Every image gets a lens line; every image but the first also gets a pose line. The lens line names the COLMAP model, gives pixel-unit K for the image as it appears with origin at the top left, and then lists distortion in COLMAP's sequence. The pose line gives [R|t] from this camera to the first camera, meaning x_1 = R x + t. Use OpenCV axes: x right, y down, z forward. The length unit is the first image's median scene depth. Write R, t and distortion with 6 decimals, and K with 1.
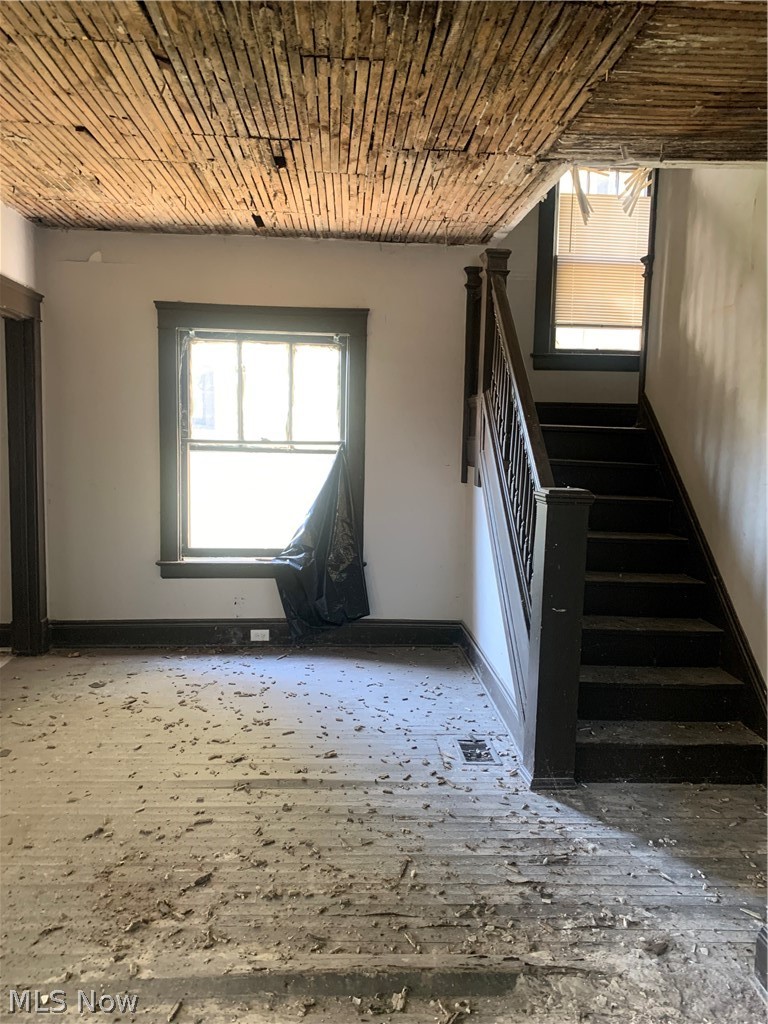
lens RADIAL K [[788.6, 0, 379.9], [0, 788.6, 512.1], [0, 0, 1]] dist [0.015170, -0.005823]
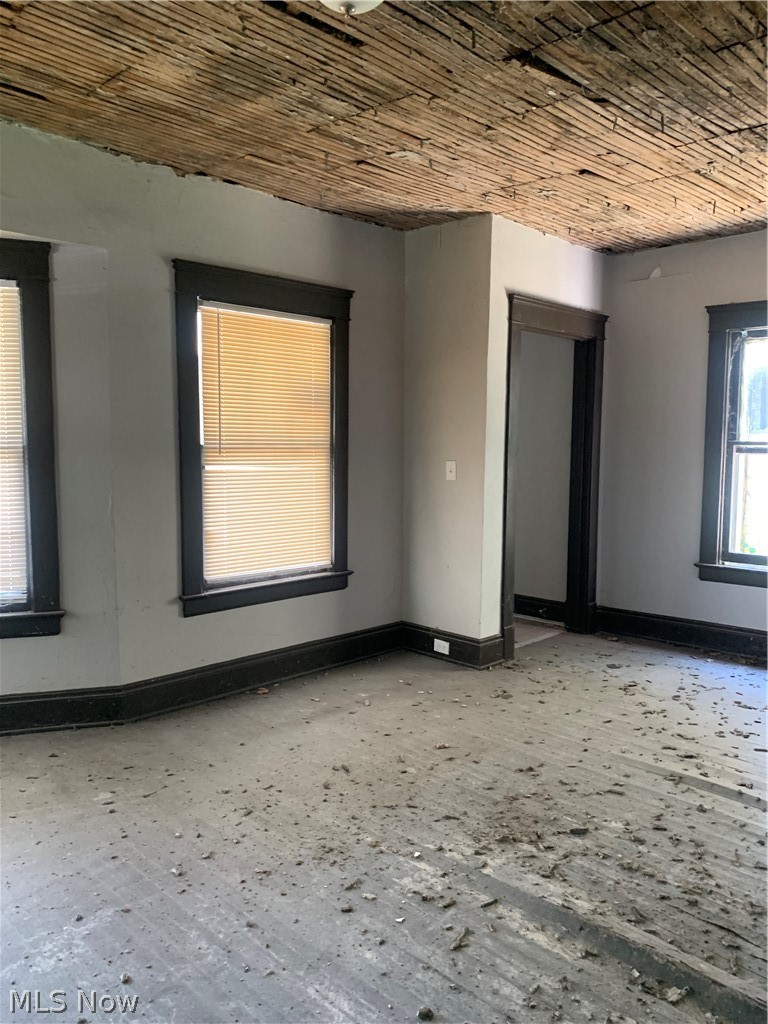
lens RADIAL K [[788.6, 0, 379.9], [0, 788.6, 512.1], [0, 0, 1]] dist [0.015170, -0.005823]
pose [[0.667342, 0.051462, -0.742971, 0.333873], [-0.063026, 0.997933, 0.012511, 0.018096], [0.742080, 0.038478, 0.669206, 0.027699]]
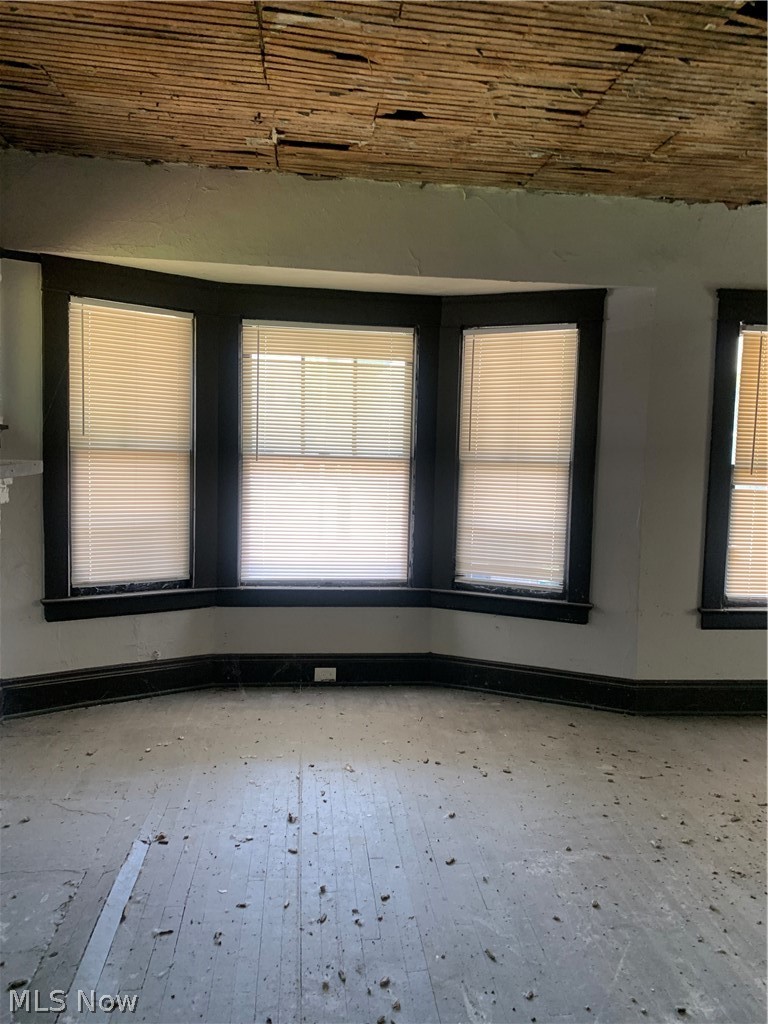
lens RADIAL K [[788.6, 0, 379.9], [0, 788.6, 512.1], [0, 0, 1]] dist [0.015170, -0.005823]
pose [[0.038798, 0.063431, -0.997232, 0.497826], [-0.122227, 0.990790, 0.058266, 0.017139], [0.991744, 0.119628, 0.046194, 0.028882]]
